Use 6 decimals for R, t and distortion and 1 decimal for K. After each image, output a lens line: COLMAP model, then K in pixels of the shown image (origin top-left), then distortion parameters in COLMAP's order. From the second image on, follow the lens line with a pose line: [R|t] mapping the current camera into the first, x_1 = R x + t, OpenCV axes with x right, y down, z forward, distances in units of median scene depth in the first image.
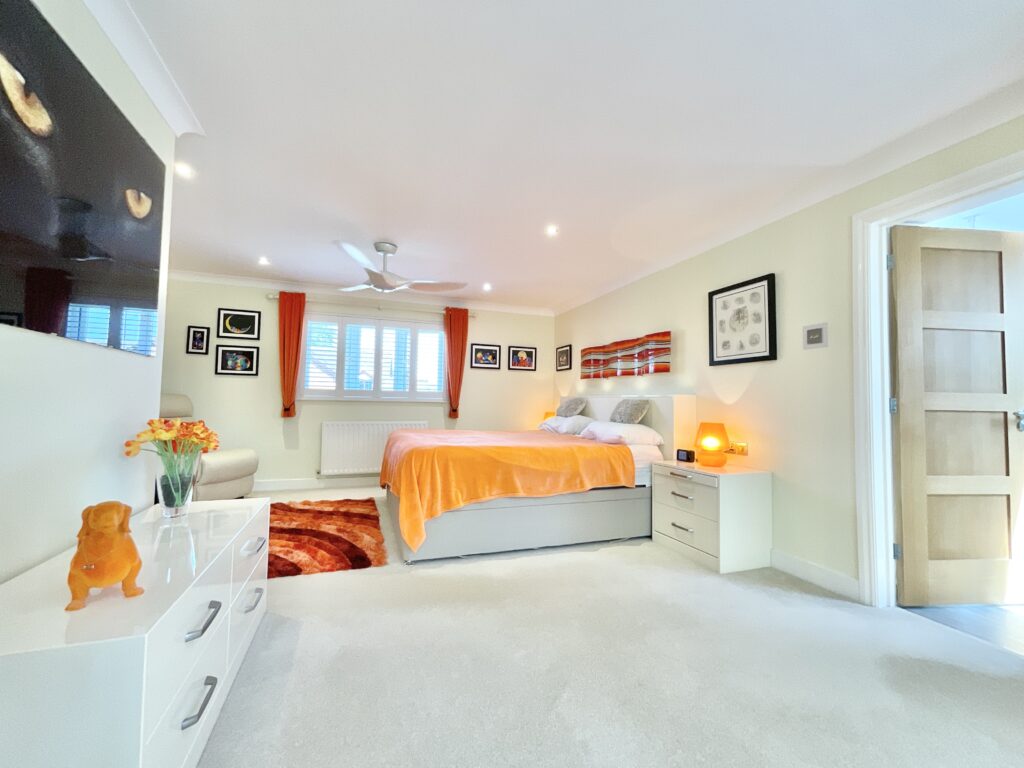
lens RADIAL K [[419.8, 0, 509.8], [0, 419.8, 382.6], [0, 0, 1]] dist [-0.001295, 0.000025]
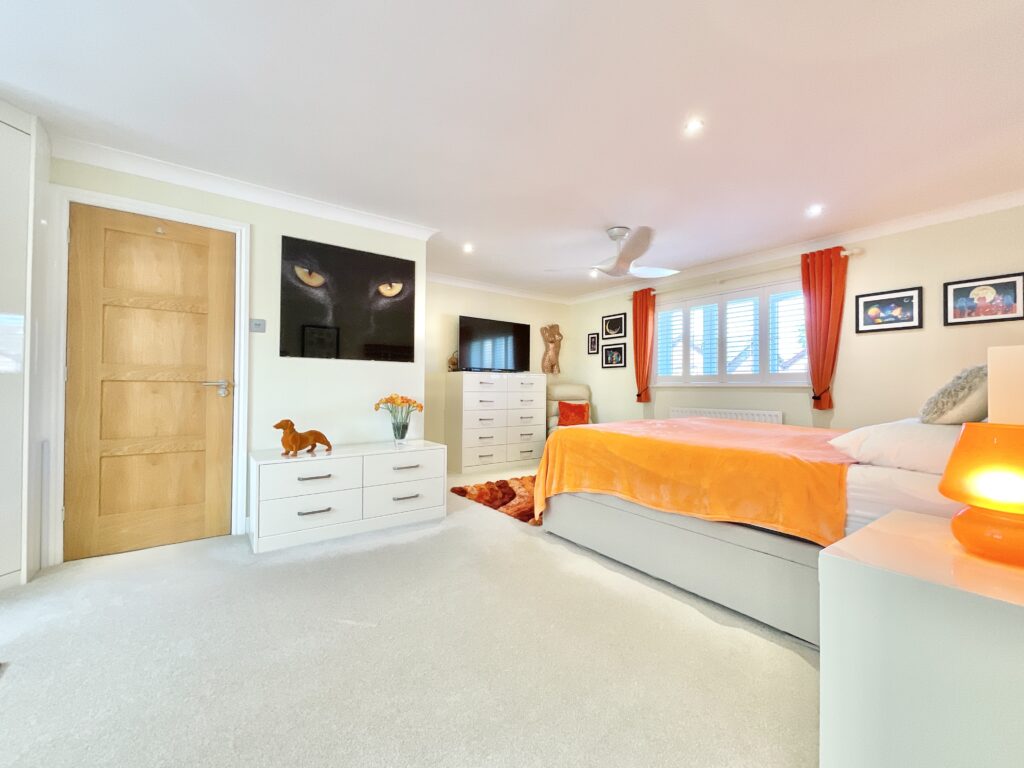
lens RADIAL K [[419.8, 0, 514.4], [0, 419.8, 387.4], [0, 0, 1]] dist [-0.001295, 0.000025]
pose [[0.286134, -0.018410, -0.958013, 0.448475], [0.049039, 0.998787, -0.004547, 0.031274], [0.956934, -0.045679, 0.286690, 0.353324]]
